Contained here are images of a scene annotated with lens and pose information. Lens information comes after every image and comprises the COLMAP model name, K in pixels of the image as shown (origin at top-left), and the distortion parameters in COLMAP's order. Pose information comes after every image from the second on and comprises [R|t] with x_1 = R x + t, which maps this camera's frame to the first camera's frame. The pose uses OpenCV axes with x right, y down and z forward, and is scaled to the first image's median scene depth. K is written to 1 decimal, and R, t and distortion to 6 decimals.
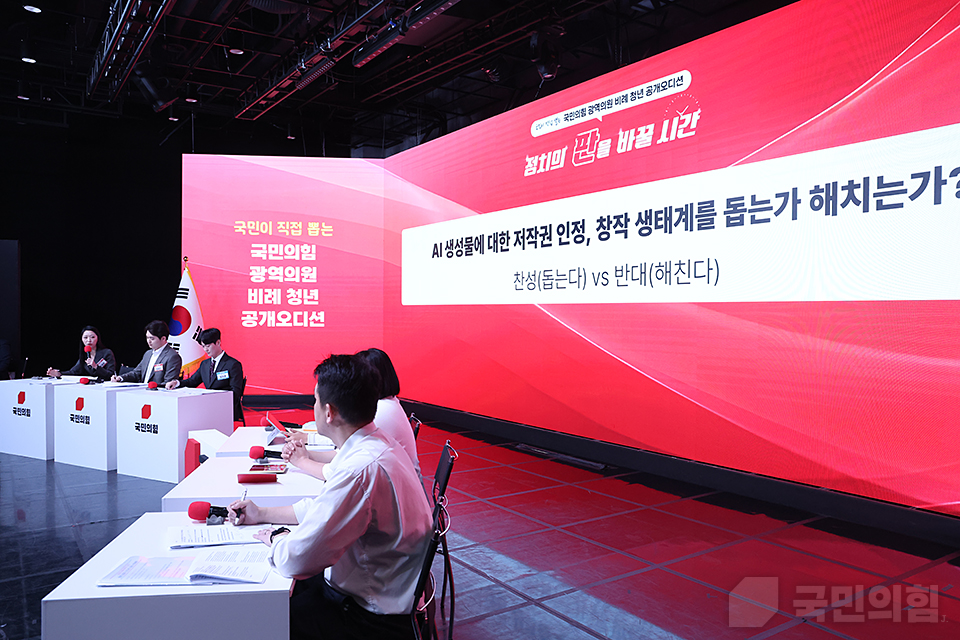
lens RADIAL K [[741.7, 0, 466.9], [0, 741.7, 318.3], [0, 0, 1]] dist [-0.002800, 0.003401]
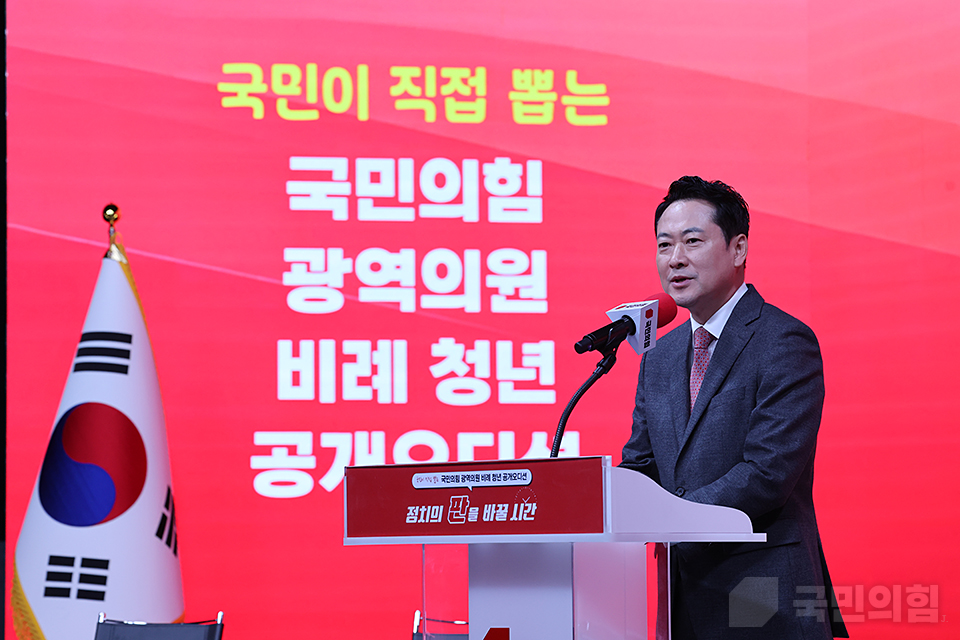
lens RADIAL K [[3714.8, 0, 480.0], [0, 3714.8, 320.0], [0, 0, 1]] dist [0.422550, 3.247507]
pose [[0.994500, -0.005408, 0.104599, -0.355519], [0.012725, 0.997507, -0.069412, 0.038870], [-0.103963, 0.070362, 0.992089, -0.216234]]
